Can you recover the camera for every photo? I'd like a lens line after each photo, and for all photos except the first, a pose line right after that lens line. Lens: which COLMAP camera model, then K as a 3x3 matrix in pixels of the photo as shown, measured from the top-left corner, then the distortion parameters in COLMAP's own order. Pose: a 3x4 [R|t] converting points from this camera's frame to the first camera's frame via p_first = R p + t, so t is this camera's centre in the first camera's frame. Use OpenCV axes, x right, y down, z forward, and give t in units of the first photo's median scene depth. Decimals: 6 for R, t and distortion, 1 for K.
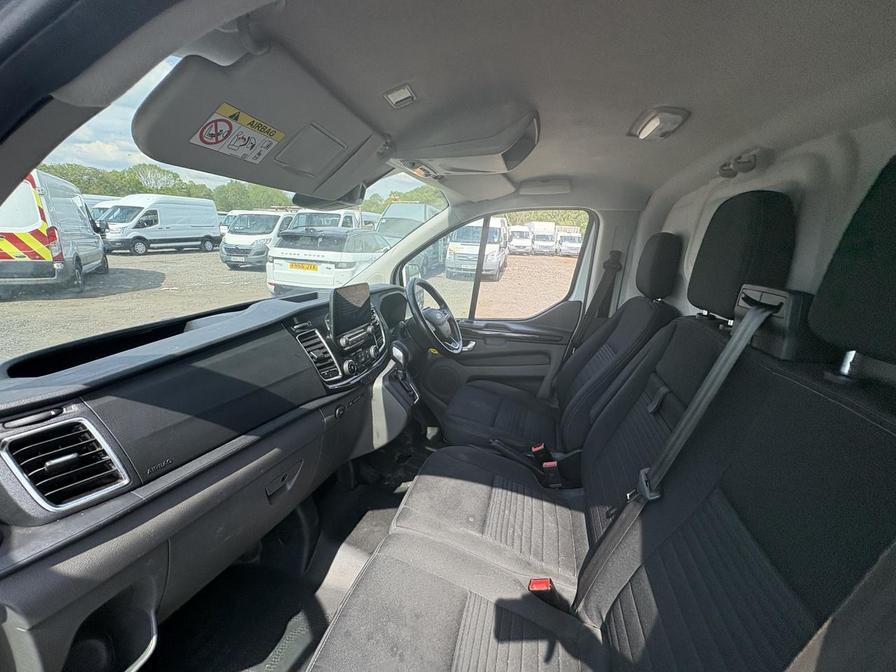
lens RADIAL K [[359.5, 0, 448.0], [0, 359.5, 336.0], [0, 0, 1]] dist [-0.003875, -0.000093]
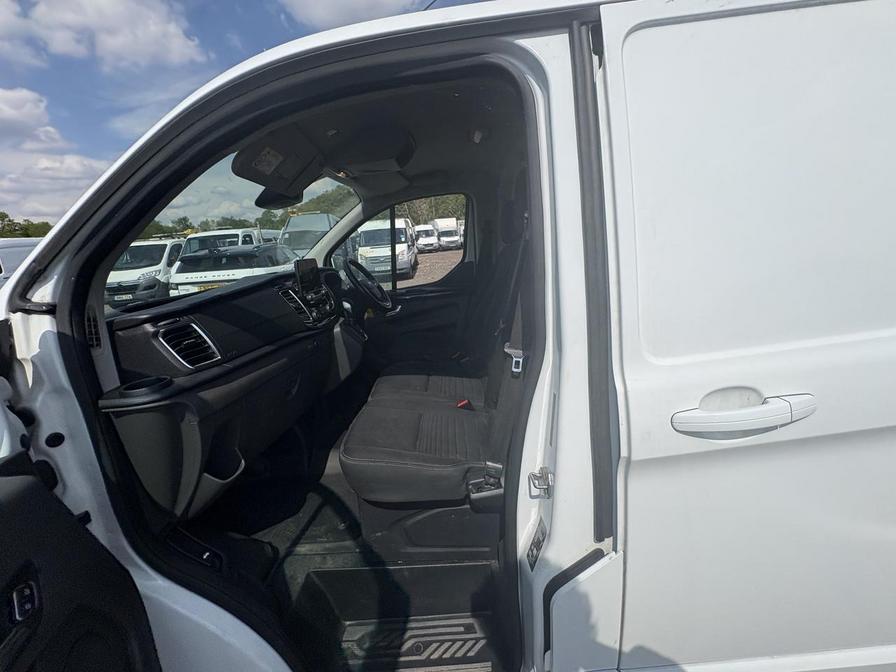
lens RADIAL K [[362.2, 0, 448.0], [0, 362.2, 336.0], [0, 0, 1]] dist [-0.000349, 0.000311]
pose [[0.961834, -0.182503, 0.203883, -0.046981], [0.184882, 0.982732, 0.007487, 0.150249], [-0.201729, 0.030494, 0.978967, -0.301276]]
